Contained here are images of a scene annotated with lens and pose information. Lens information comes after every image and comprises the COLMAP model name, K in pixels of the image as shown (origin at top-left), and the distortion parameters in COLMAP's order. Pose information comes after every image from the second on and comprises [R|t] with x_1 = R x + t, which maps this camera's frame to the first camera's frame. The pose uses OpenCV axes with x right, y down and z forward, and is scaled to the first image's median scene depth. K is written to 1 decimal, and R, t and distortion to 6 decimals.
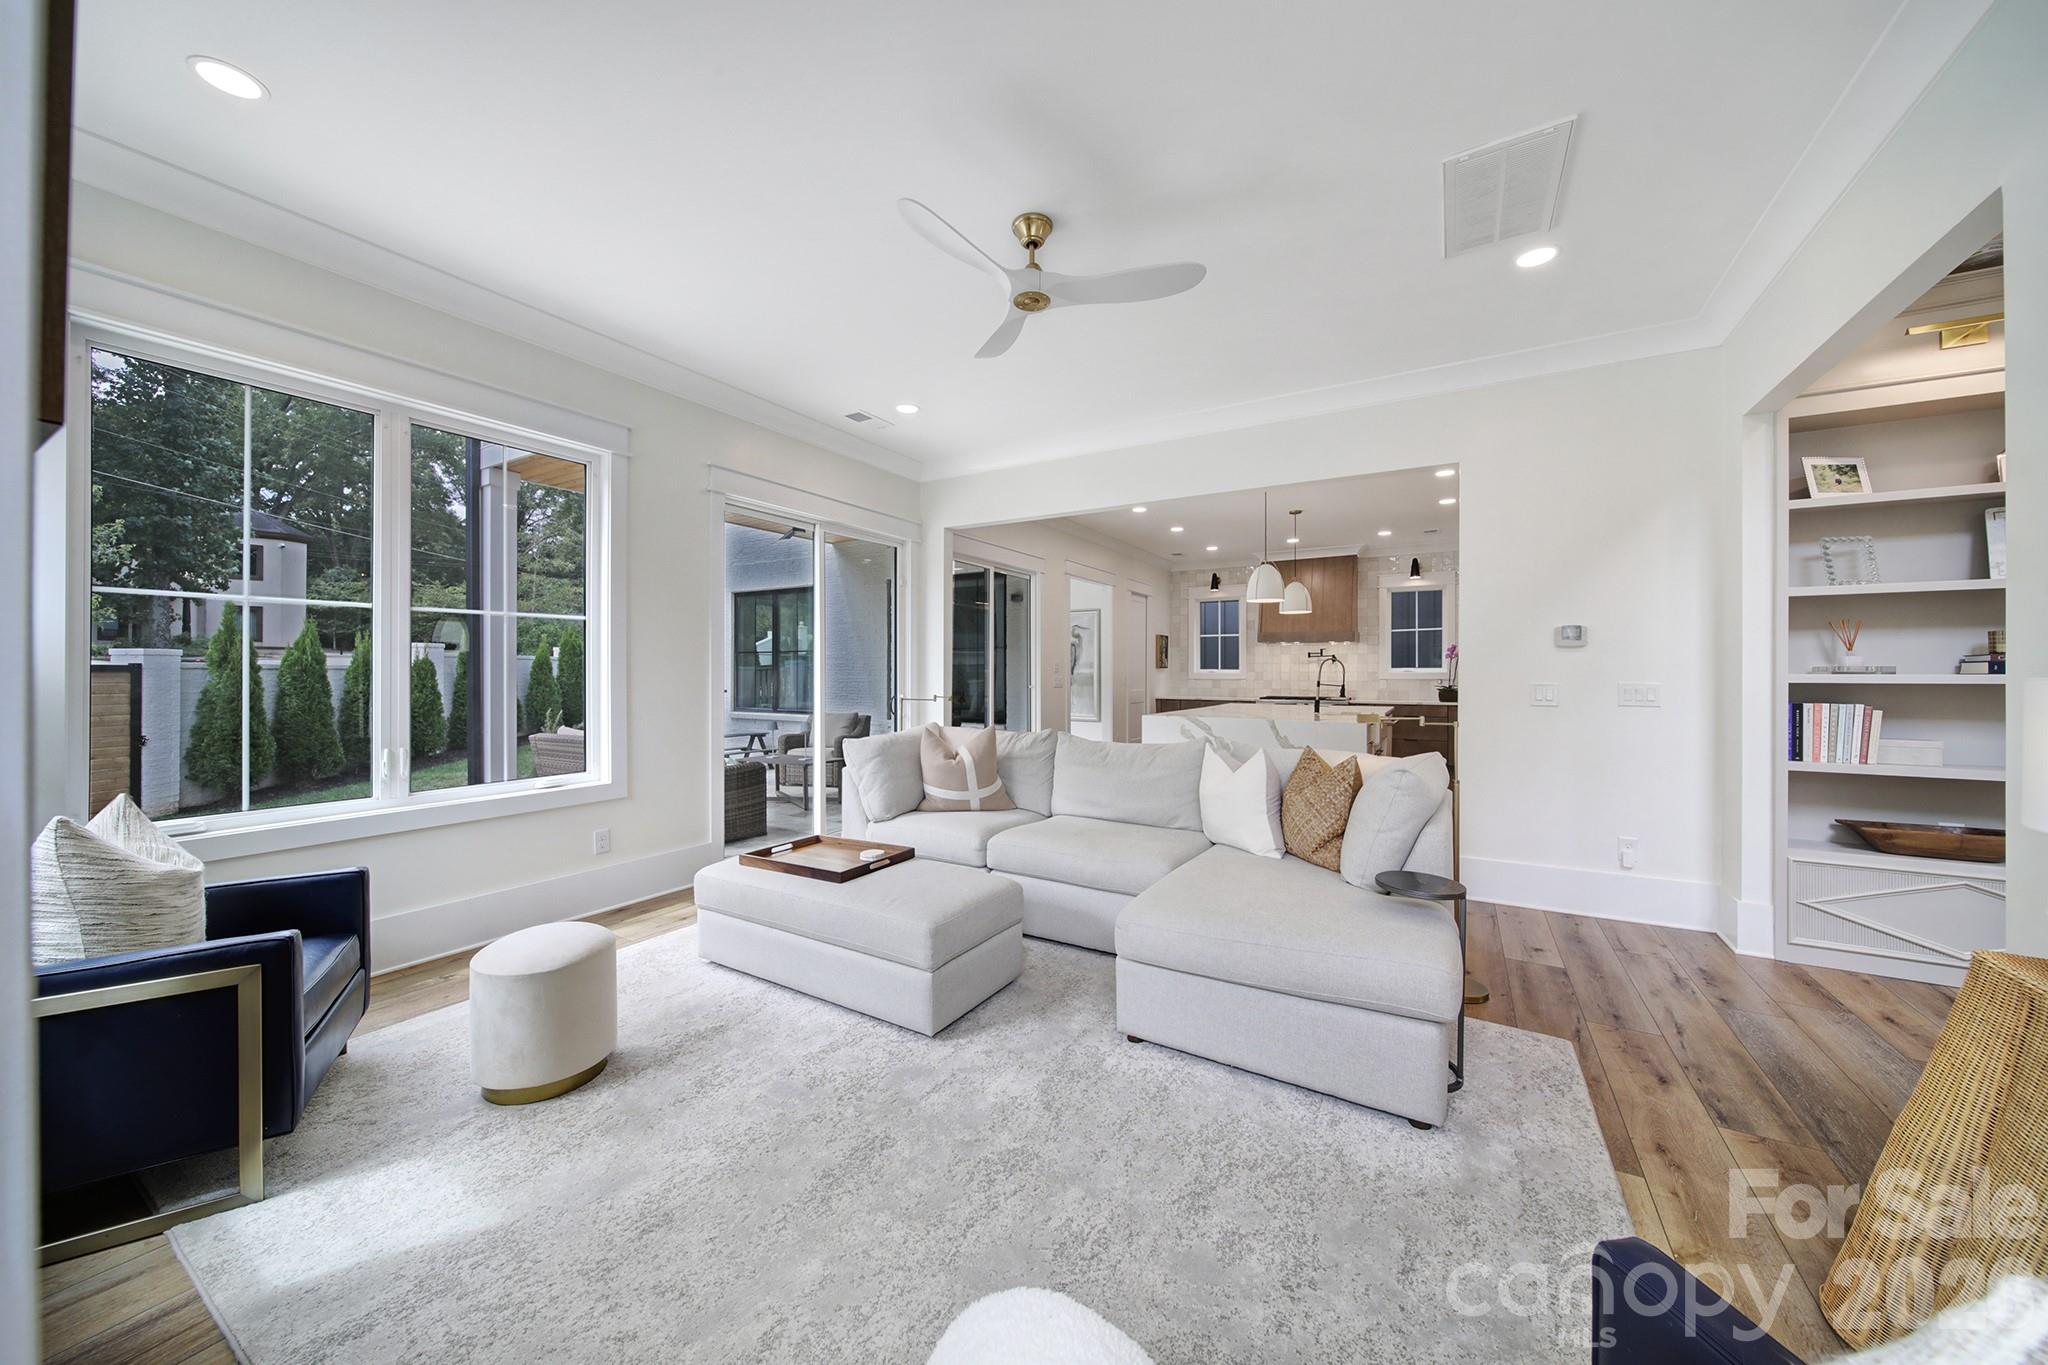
lens RADIAL K [[715.2, 0, 1023.8], [0, 715.2, 671.6], [0, 0, 1]] dist [-0.004642, -0.000269]
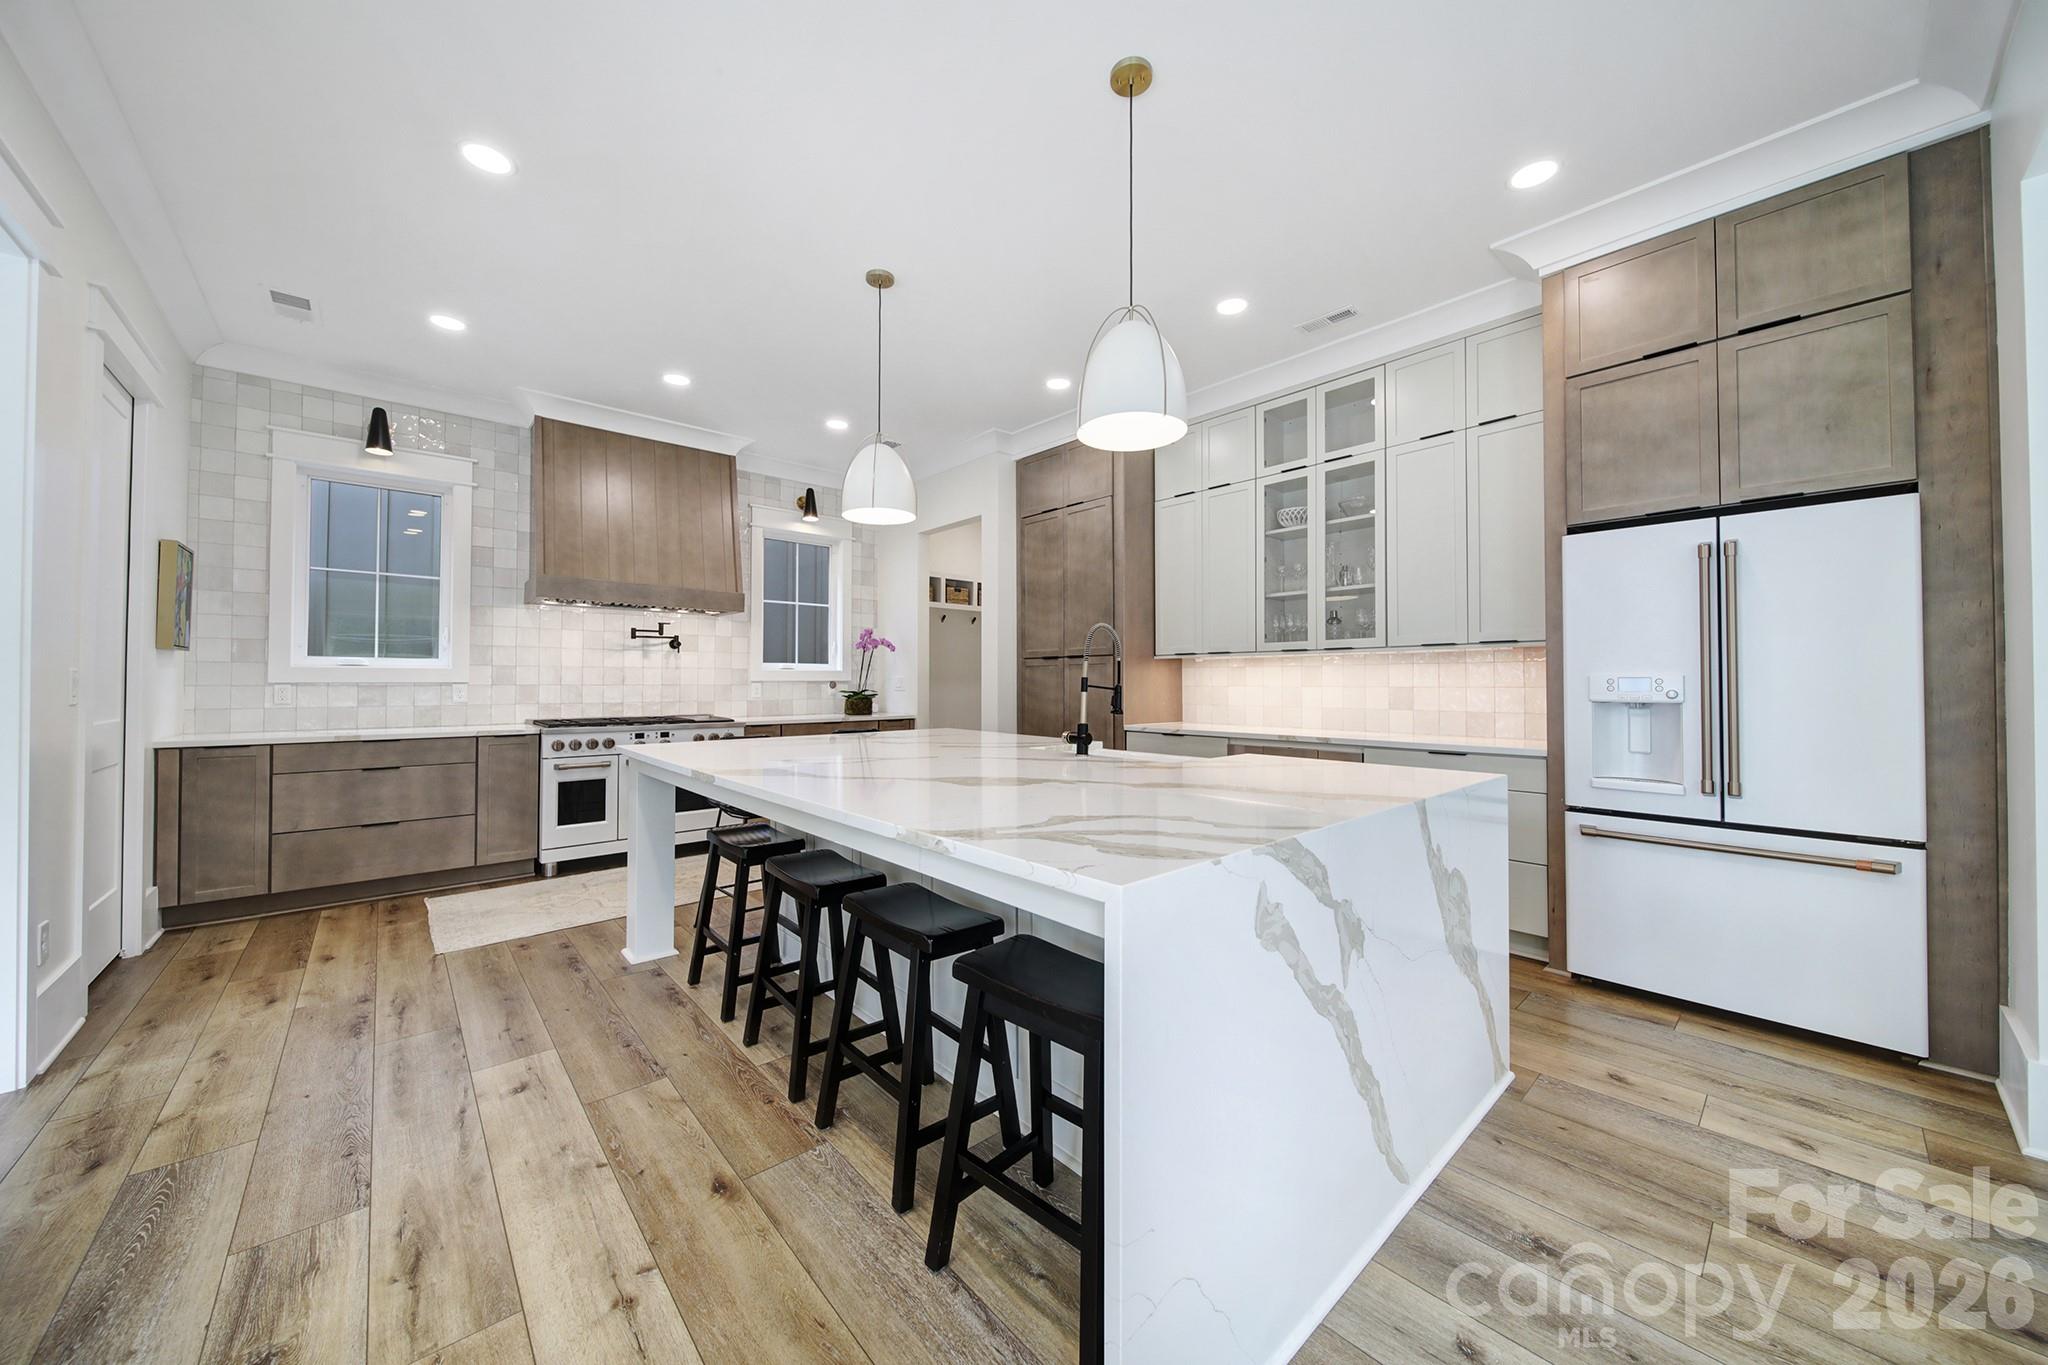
lens RADIAL K [[715.2, 0, 1023.8], [0, 715.2, 671.6], [0, 0, 1]] dist [-0.004642, -0.000269]
pose [[0.297280, 0.010554, 0.954732, 0.004308], [-0.000177, 0.999939, -0.010999, 0.008435], [-0.954790, 0.003101, 0.297264, 0.553209]]
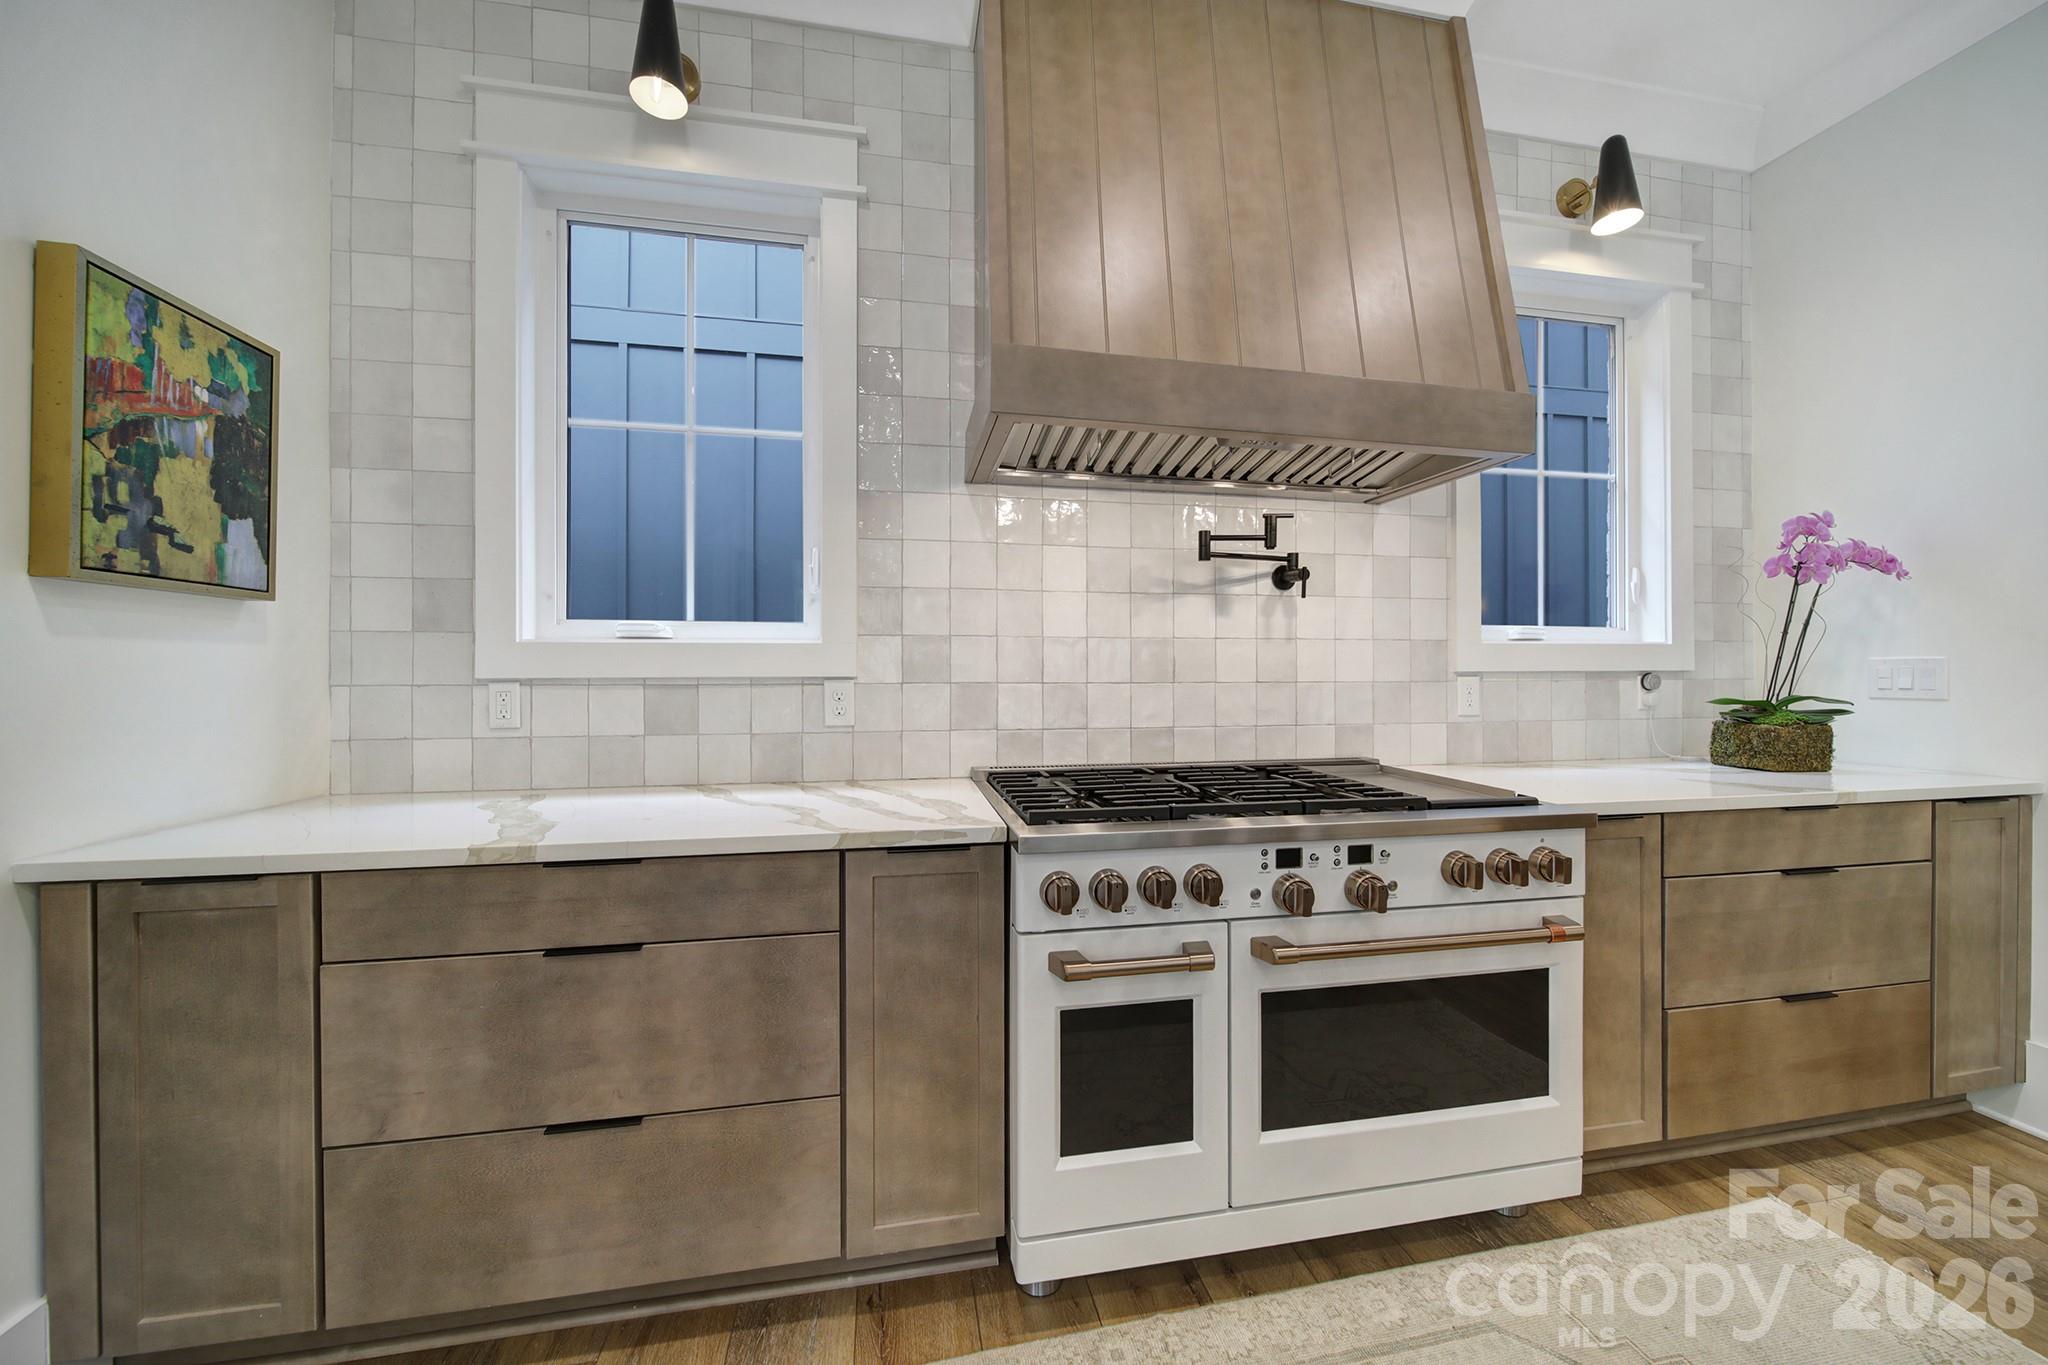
lens RADIAL K [[715.2, 0, 1023.8], [0, 715.2, 671.6], [0, 0, 1]] dist [-0.004642, -0.000269]
pose [[0.748626, -0.003304, 0.662985, 0.223258], [0.004188, 0.999991, 0.000256, 0.009060], [-0.662980, 0.002585, 0.748633, 0.832924]]
